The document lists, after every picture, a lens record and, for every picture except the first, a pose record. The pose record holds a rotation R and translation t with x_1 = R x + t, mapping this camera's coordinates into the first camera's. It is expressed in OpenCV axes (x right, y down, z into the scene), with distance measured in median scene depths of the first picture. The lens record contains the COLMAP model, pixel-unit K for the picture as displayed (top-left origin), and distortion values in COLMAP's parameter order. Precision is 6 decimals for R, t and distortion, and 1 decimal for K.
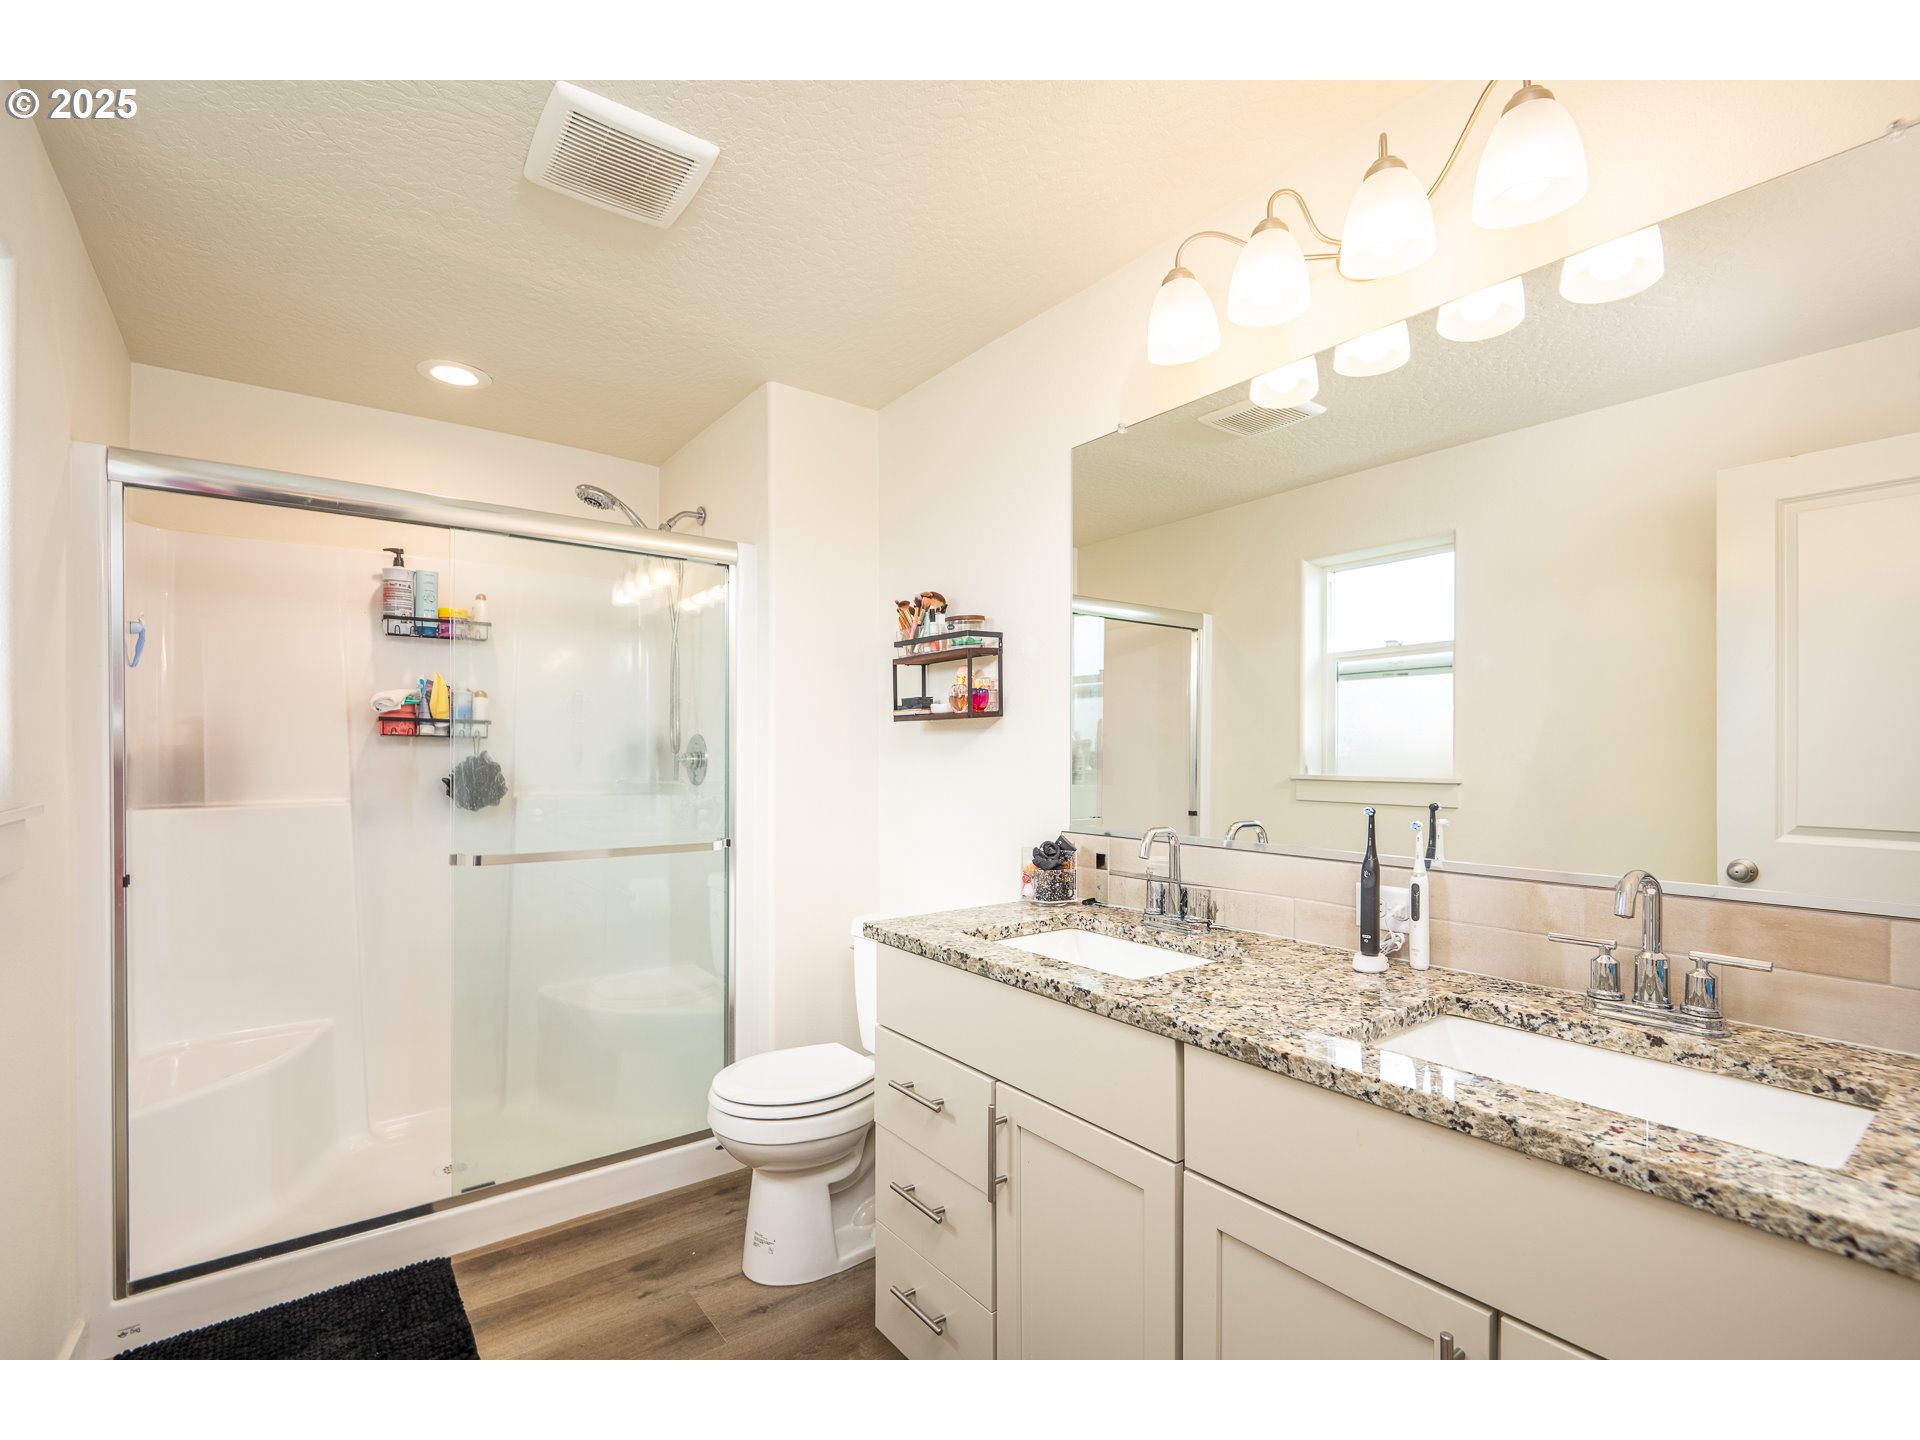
lens RADIAL K [[873.1, 0, 953.5], [0, 873.1, 725.5], [0, 0, 1]] dist [0.001566, -0.014318]
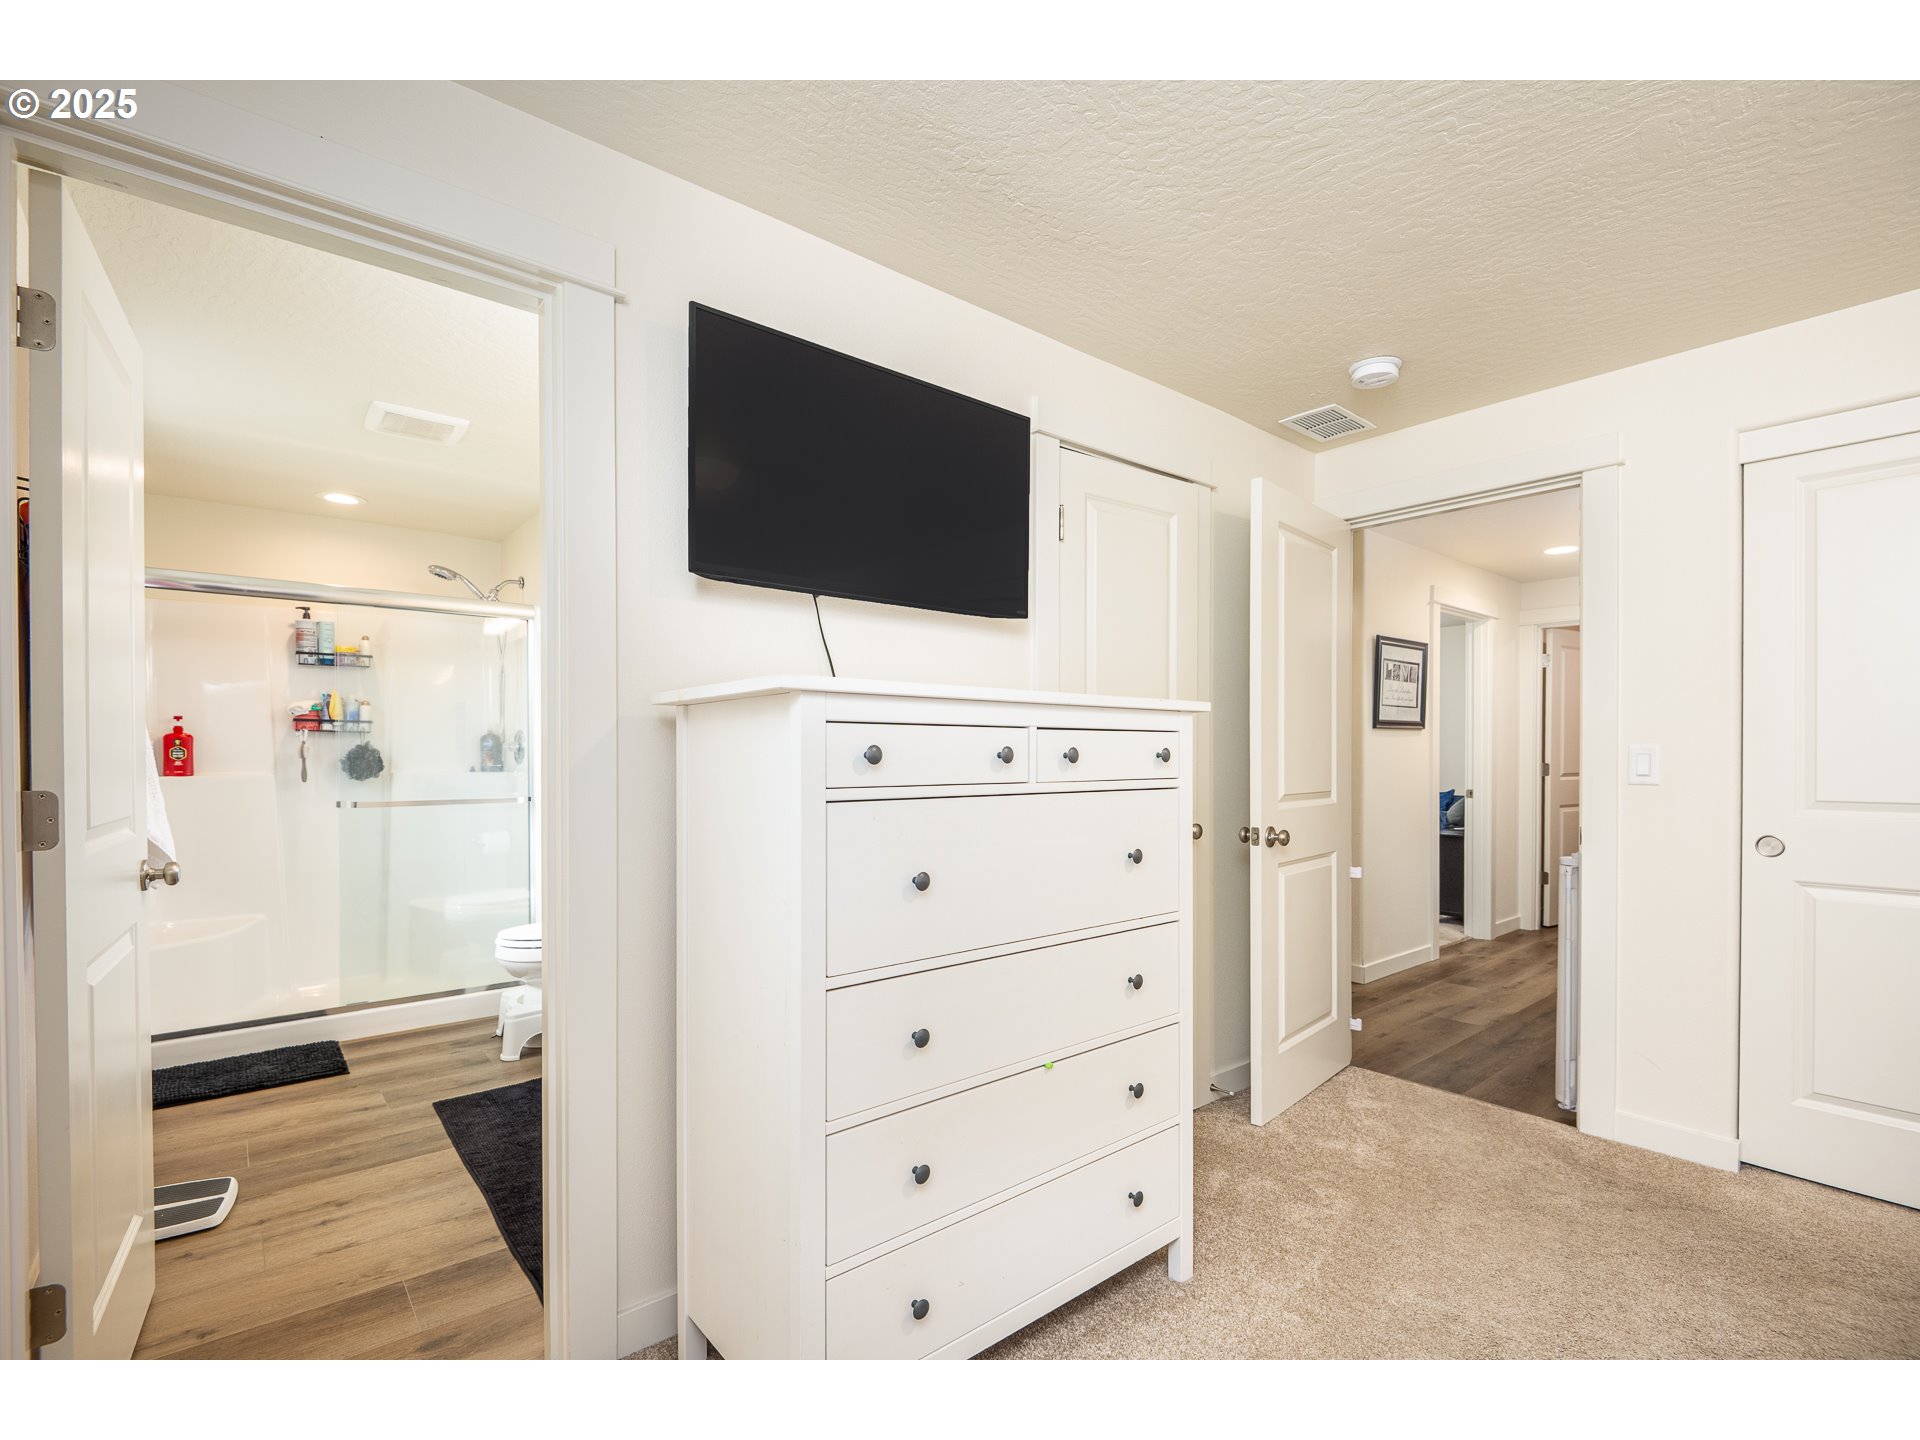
lens RADIAL K [[883.2, 0, 963.9], [0, 883.2, 745.1], [0, 0, 1]] dist [0.002012, 0.000268]
pose [[0.998662, 0.001656, 0.051682, 0.425112], [-0.002794, 0.999755, 0.021952, -0.000229], [-0.051633, -0.022067, 0.998422, -0.597694]]
